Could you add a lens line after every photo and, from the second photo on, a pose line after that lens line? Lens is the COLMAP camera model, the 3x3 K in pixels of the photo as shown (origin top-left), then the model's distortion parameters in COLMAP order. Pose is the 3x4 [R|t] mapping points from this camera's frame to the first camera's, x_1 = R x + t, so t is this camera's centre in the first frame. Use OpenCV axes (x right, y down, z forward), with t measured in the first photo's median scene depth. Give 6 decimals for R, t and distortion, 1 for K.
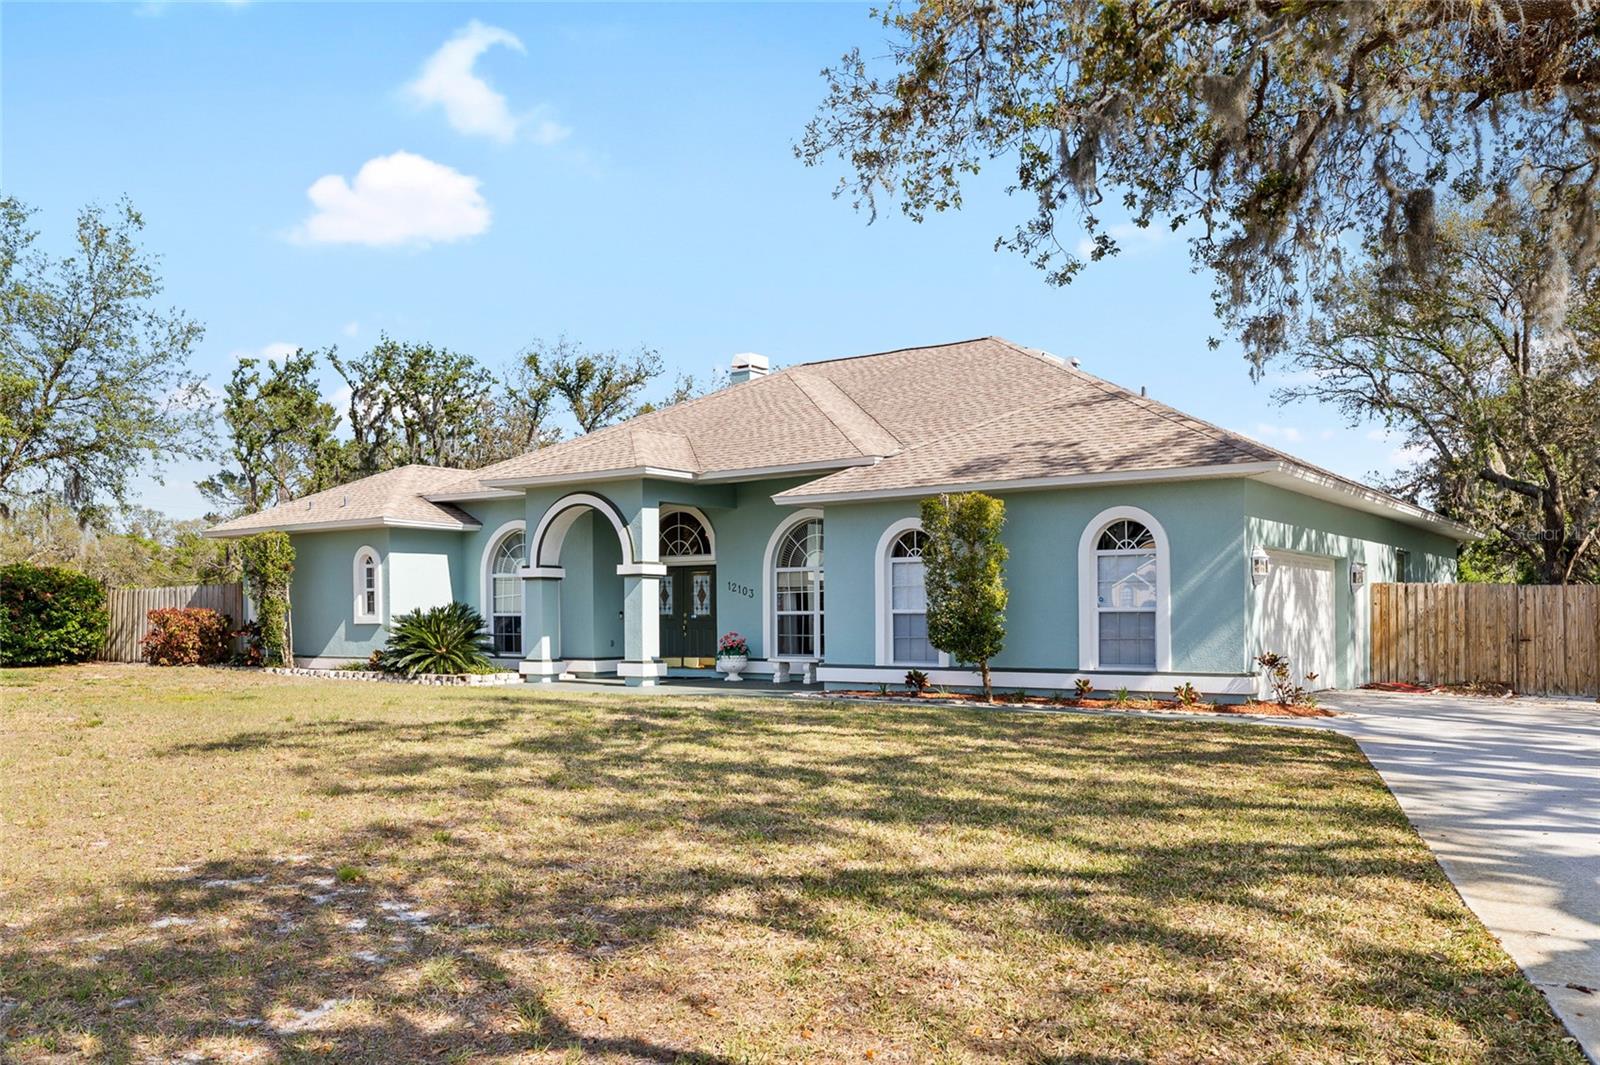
lens RADIAL K [[1277.9, 0, 795.6], [0, 1277.9, 540.7], [0, 0, 1]] dist [-0.027181, 0.008282]
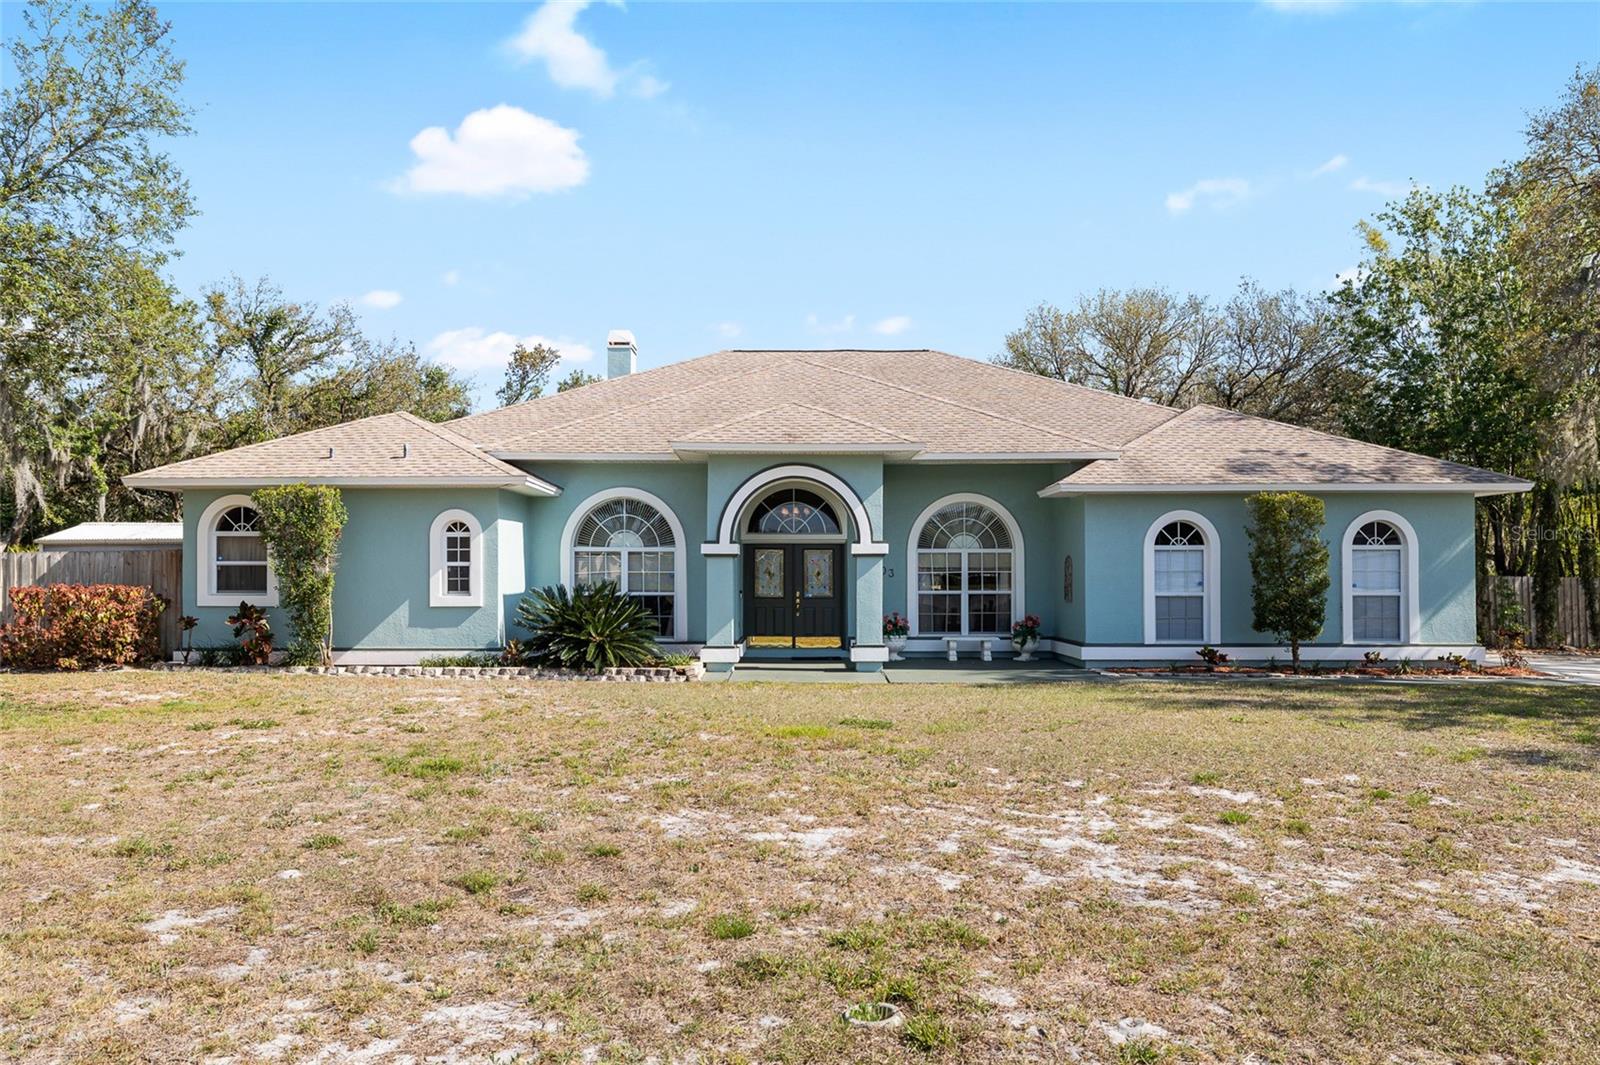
lens RADIAL K [[1017.7, 0, 774.4], [0, 1017.7, 534.3], [0, 0, 1]] dist [-0.024791, -0.002146]
pose [[0.813780, 0.032293, 0.580275, -0.609155], [-0.038019, 0.999274, -0.002293, 0.016033], [-0.579928, -0.020196, 0.814417, 0.419213]]
